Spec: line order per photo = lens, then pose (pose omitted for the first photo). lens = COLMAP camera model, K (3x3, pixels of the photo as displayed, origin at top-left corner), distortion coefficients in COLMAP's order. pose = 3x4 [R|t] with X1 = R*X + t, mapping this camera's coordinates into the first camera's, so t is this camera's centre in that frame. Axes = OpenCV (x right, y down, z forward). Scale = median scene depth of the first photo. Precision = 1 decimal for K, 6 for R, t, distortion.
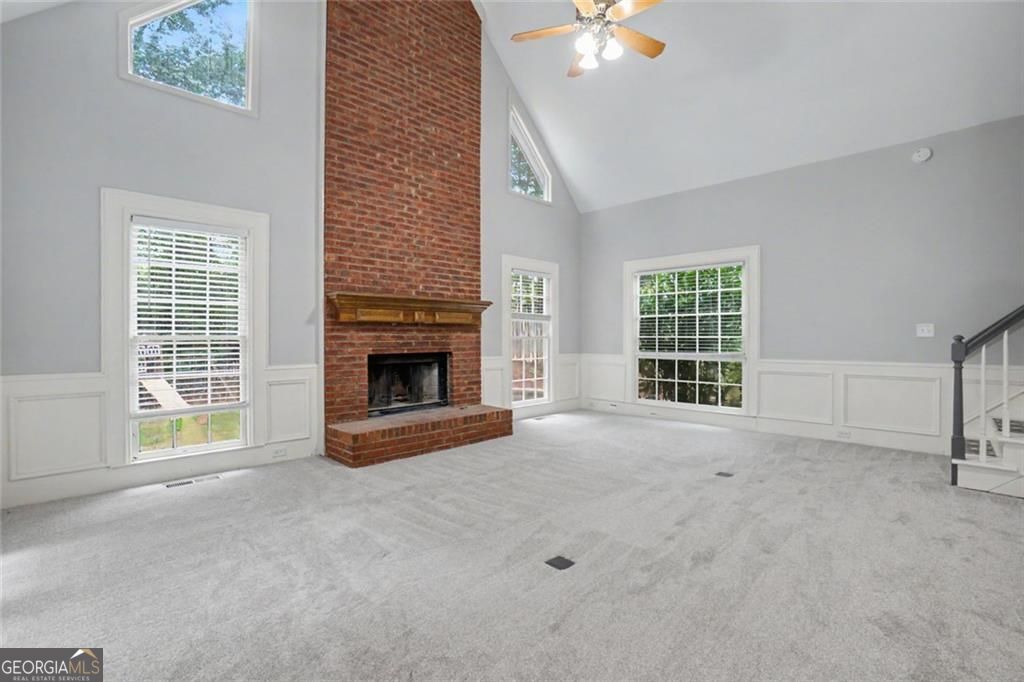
lens RADIAL K [[473.7, 0, 508.2], [0, 473.7, 330.3], [0, 0, 1]] dist [-0.011986, 0.004537]
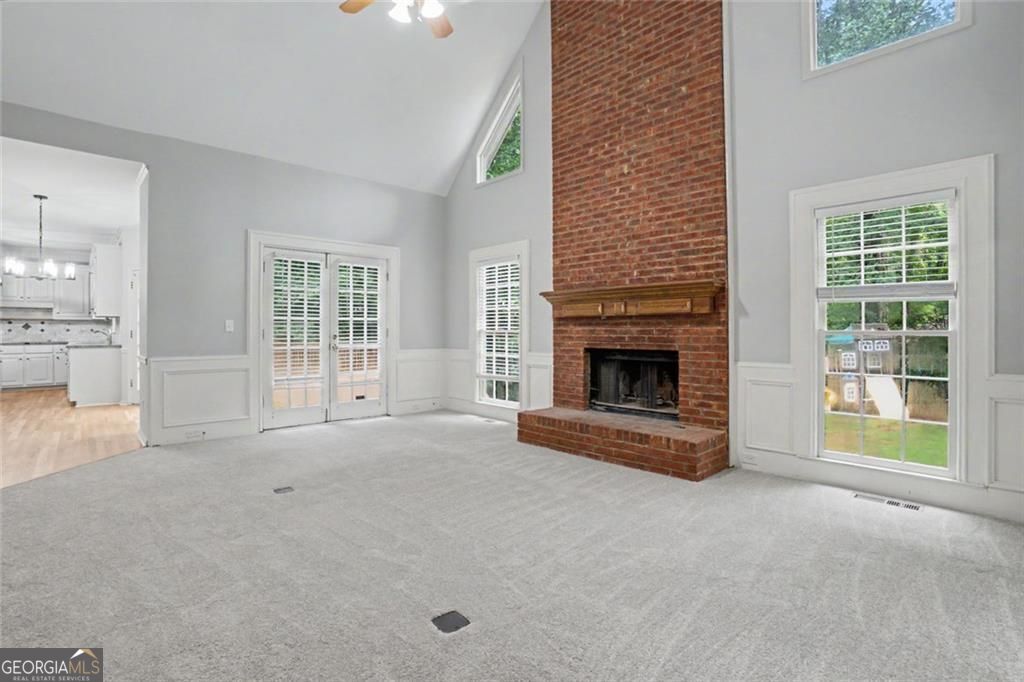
lens RADIAL K [[473.7, 0, 513.4], [0, 473.7, 332.6], [0, 0, 1]] dist [-0.011986, 0.004537]
pose [[0.008521, -0.009082, -0.999922, 0.690539], [-0.004840, 0.999947, -0.009124, 0.026211], [0.999952, 0.004917, 0.008476, 0.786878]]
